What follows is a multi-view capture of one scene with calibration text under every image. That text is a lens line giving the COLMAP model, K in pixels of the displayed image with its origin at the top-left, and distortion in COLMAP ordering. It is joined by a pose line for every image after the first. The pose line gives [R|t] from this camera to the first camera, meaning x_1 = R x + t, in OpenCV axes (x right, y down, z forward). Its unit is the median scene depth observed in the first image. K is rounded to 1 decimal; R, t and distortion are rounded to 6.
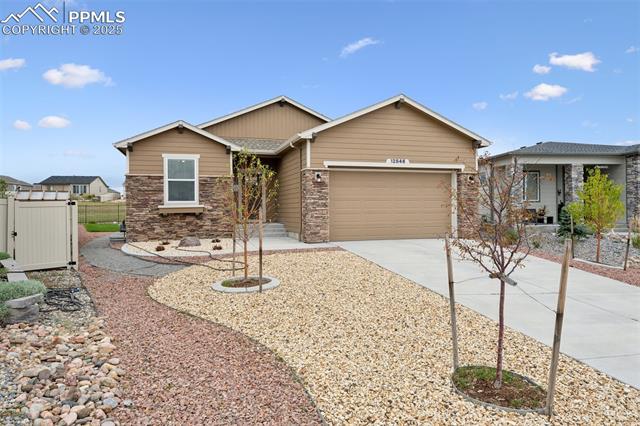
lens RADIAL K [[427.8, 0, 318.9], [0, 427.8, 211.3], [0, 0, 1]] dist [-0.004020, -0.000014]
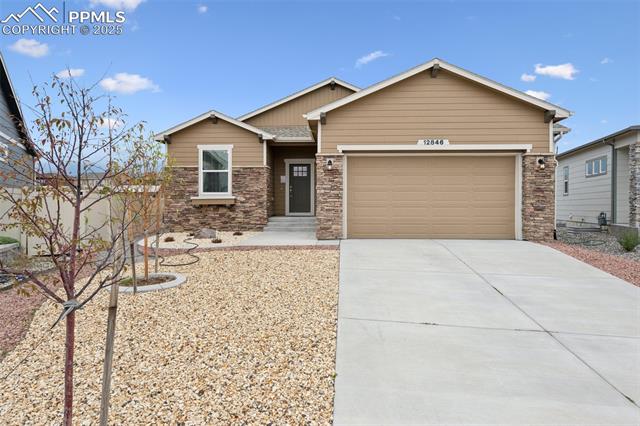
lens RADIAL K [[427.8, 0, 318.0], [0, 427.8, 208.5], [0, 0, 1]] dist [-0.004020, -0.000014]
pose [[0.939561, 0.011686, -0.342183, 0.245512], [-0.010283, 0.999930, 0.005914, 0.005104], [0.342228, -0.002038, 0.939615, 0.158129]]
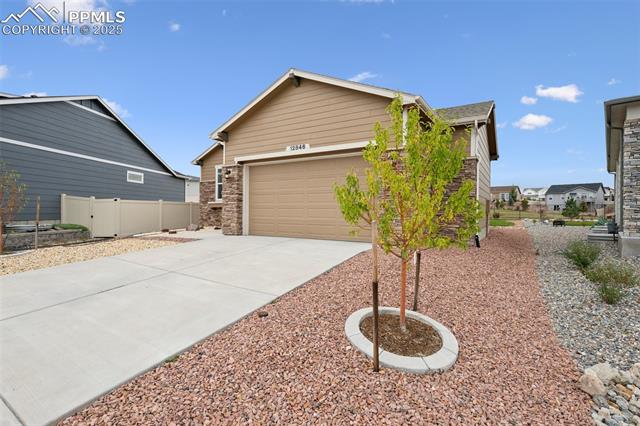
lens RADIAL K [[315.3, 0, 319.0], [0, 315.3, 212.3], [0, 0, 1]] dist [0.002615, 0.000186]
pose [[0.647484, 0.016160, -0.761908, 0.664229], [-0.013173, 0.999863, 0.010012, 0.005877], [0.761966, 0.003554, 0.647608, 0.593531]]
